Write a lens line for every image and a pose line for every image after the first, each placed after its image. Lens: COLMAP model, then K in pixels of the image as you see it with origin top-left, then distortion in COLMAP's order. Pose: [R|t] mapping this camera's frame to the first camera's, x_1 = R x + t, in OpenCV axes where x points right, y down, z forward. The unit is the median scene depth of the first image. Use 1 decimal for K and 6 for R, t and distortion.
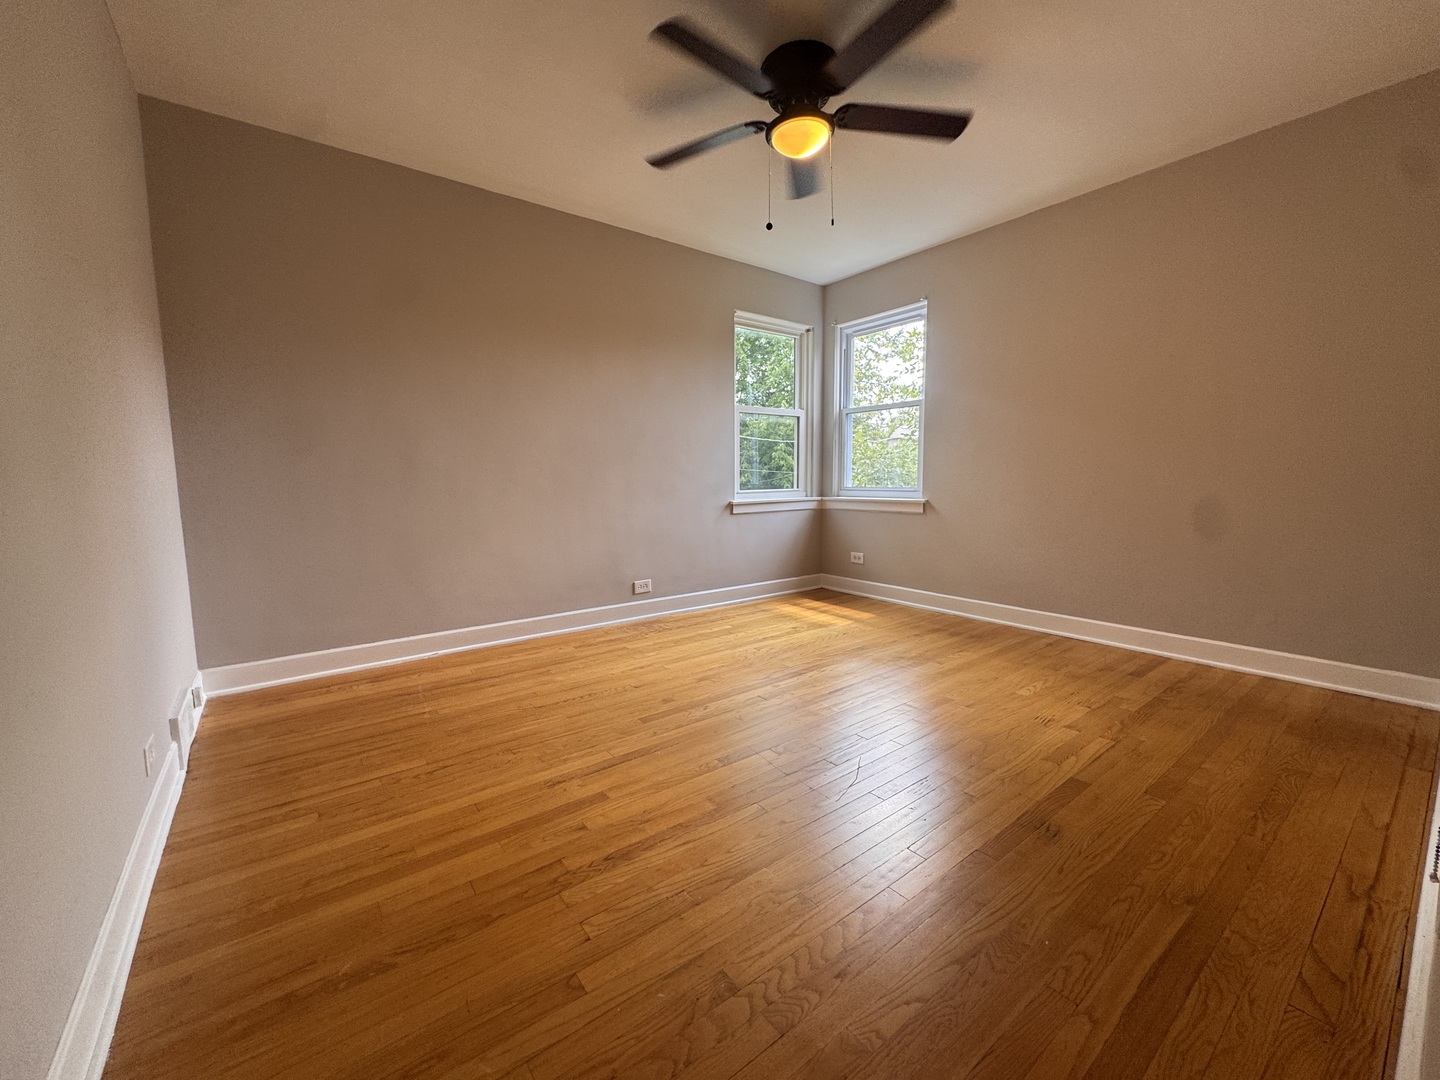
lens RADIAL K [[582.9, 0, 720.0], [0, 582.9, 540.0], [0, 0, 1]] dist [0.000056, -0.000026]
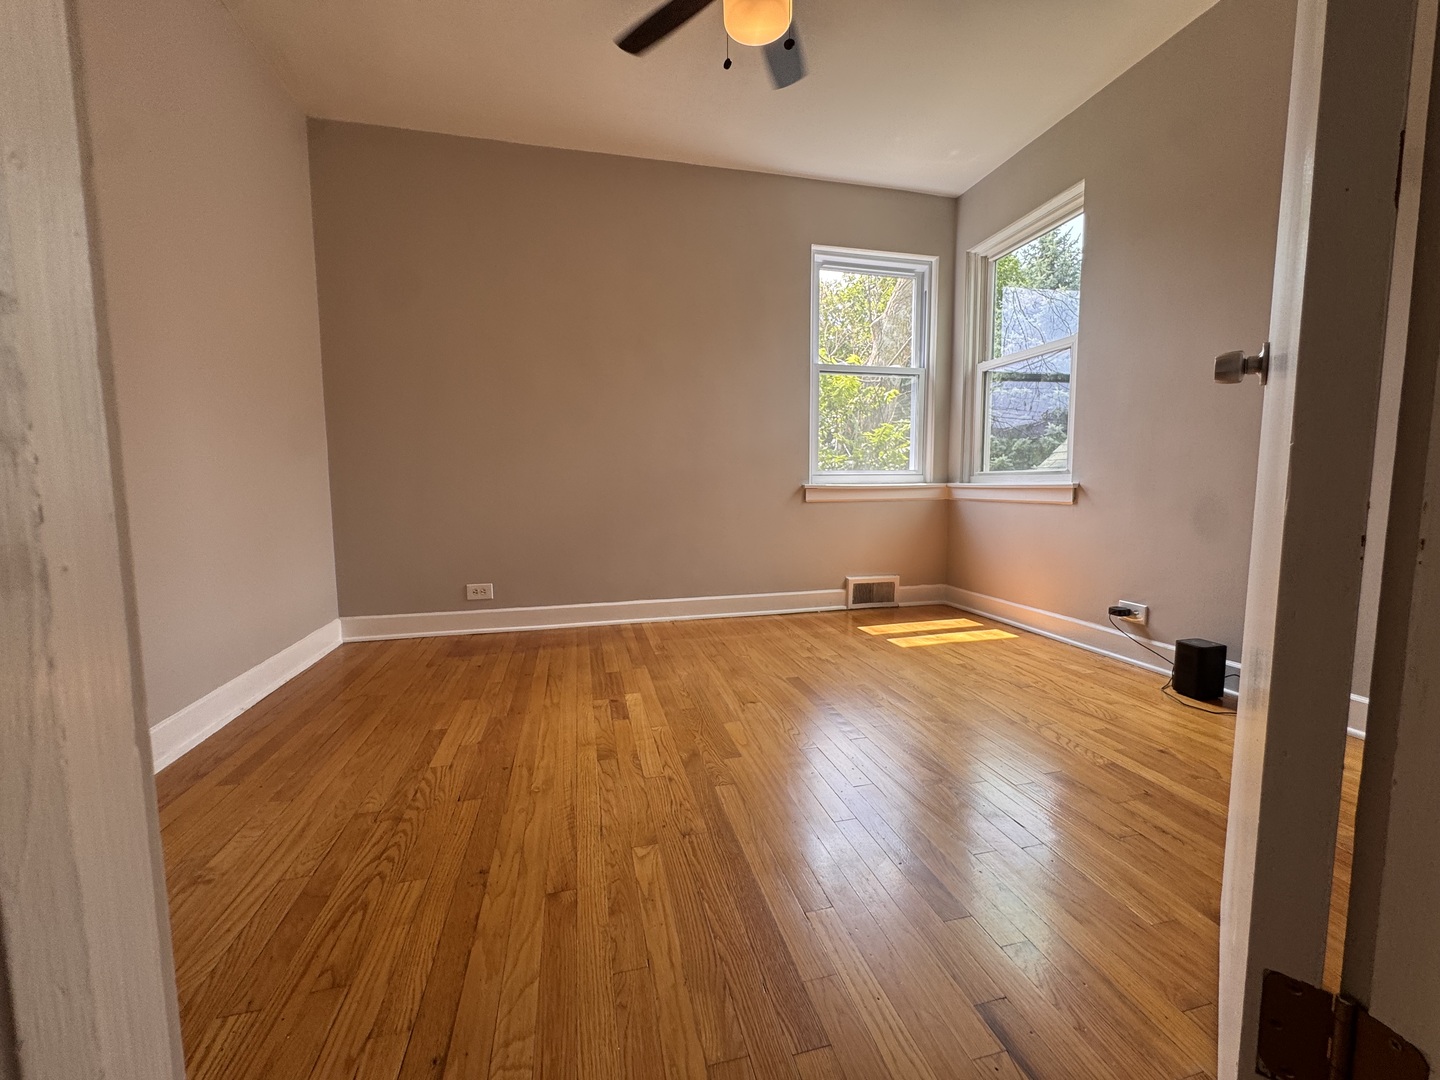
lens RADIAL K [[582.9, 0, 720.0], [0, 582.9, 540.0], [0, 0, 1]] dist [0.000056, -0.000026]
pose [[0.921349, 0.064466, -0.383355, 0.226282], [-0.052367, 0.997747, 0.041927, -0.018634], [0.385194, -0.018554, 0.922649, 0.211855]]
